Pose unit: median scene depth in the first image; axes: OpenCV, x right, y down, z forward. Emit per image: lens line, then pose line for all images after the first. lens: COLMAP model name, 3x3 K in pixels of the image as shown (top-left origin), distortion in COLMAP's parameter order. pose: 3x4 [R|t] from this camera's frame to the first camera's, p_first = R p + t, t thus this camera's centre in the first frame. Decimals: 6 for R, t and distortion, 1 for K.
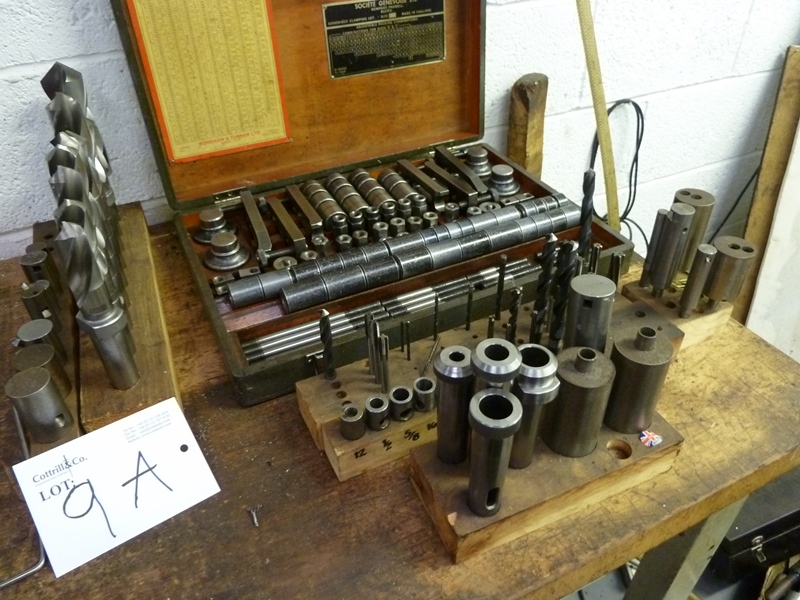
lens RADIAL K [[601.5, 0, 402.0], [0, 601.5, 300.9], [0, 0, 1]] dist [-0.030771, 0.001462]
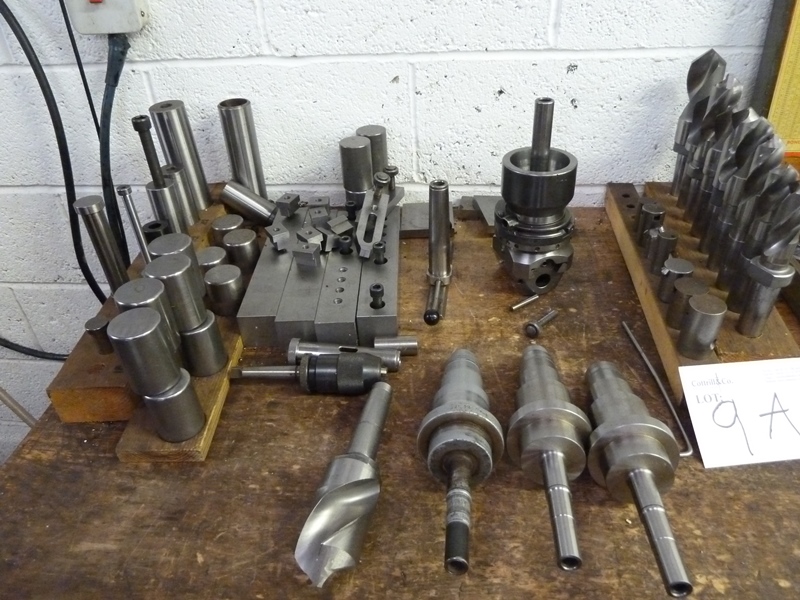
lens RADIAL K [[601.5, 0, 401.1], [0, 601.5, 300.6], [0, 0, 1]] dist [-0.030771, 0.001462]
pose [[0.850596, 0.281796, -0.443935, -0.439577], [-0.291911, 0.955286, 0.047074, 0.178053], [0.437350, 0.089548, 0.894822, -0.236687]]
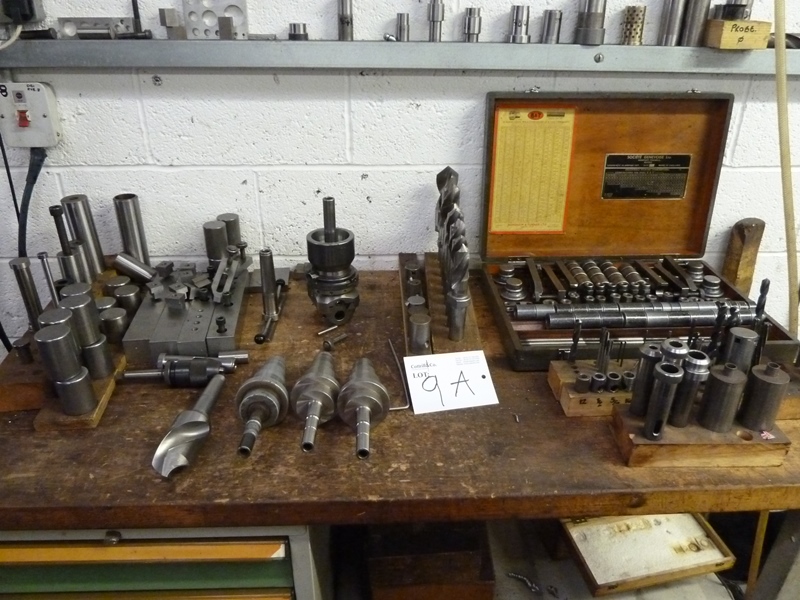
lens RADIAL K [[601.5, 0, 400.9], [0, 601.5, 302.4], [0, 0, 1]] dist [-0.030771, 0.001462]
pose [[0.917313, 0.204781, -0.341469, -0.014262], [-0.261226, 0.956756, -0.127979, 0.250853], [0.300494, 0.206598, 0.931139, -0.622696]]
